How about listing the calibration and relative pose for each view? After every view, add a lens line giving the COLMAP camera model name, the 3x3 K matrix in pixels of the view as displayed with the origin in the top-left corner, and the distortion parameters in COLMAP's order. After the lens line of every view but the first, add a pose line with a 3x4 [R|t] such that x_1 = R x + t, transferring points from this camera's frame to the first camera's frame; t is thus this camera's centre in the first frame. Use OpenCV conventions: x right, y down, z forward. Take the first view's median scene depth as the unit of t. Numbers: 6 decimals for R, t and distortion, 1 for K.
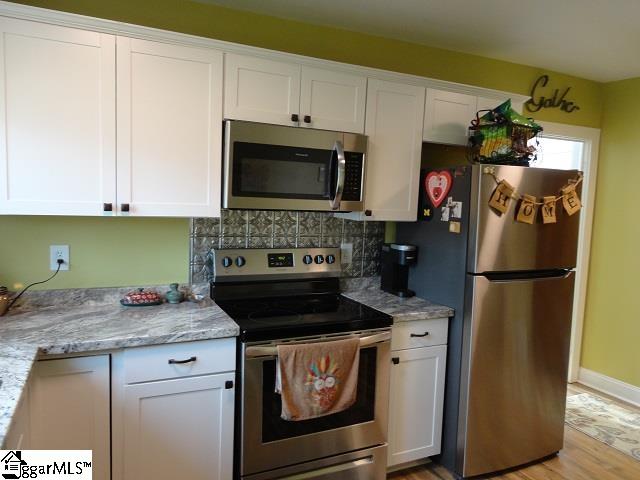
lens RADIAL K [[472.0, 0, 319.4], [0, 472.0, 241.8], [0, 0, 1]] dist [-0.001702, 0.000403]
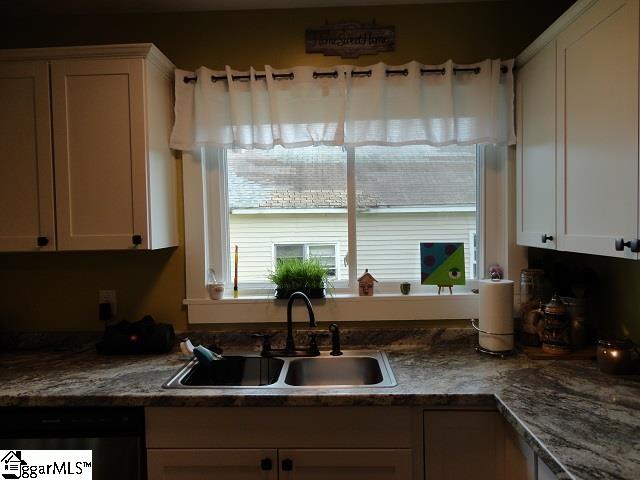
lens RADIAL K [[472.0, 0, 316.5], [0, 472.0, 239.2], [0, 0, 1]] dist [-0.001702, 0.000403]
pose [[-0.467711, -0.000588, -0.883881, 0.320412], [-0.086467, 0.995234, 0.045093, -0.075530], [0.879642, 0.097517, -0.465532, 0.954567]]
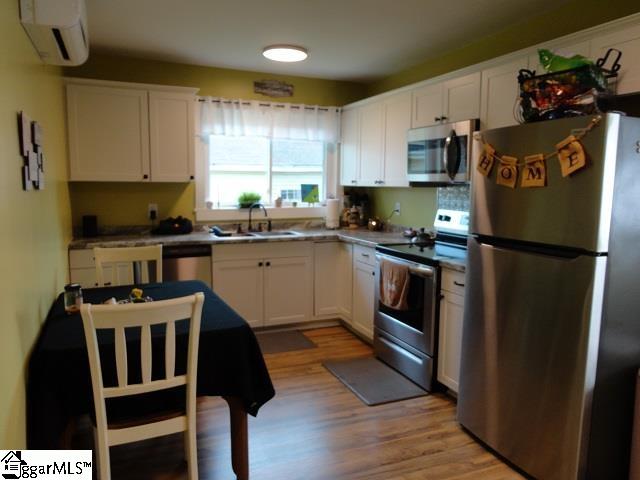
lens RADIAL K [[472.0, 0, 318.9], [0, 472.0, 241.1], [0, 0, 1]] dist [-0.001702, 0.000403]
pose [[-0.036742, 0.086164, -0.995603, 1.757542], [-0.110422, 0.989825, 0.089739, 0.029544], [0.993205, 0.113234, -0.026853, 0.845053]]
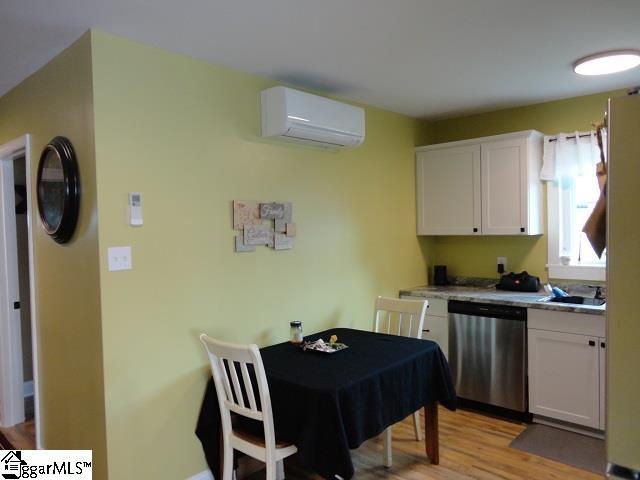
lens RADIAL K [[472.0, 0, 316.7], [0, 472.0, 241.7], [0, 0, 1]] dist [-0.001702, 0.000403]
pose [[-0.928421, -0.003059, -0.371517, 1.113083], [-0.047744, 0.992657, 0.111140, -0.122641], [0.368449, 0.120922, -0.921750, 1.633993]]
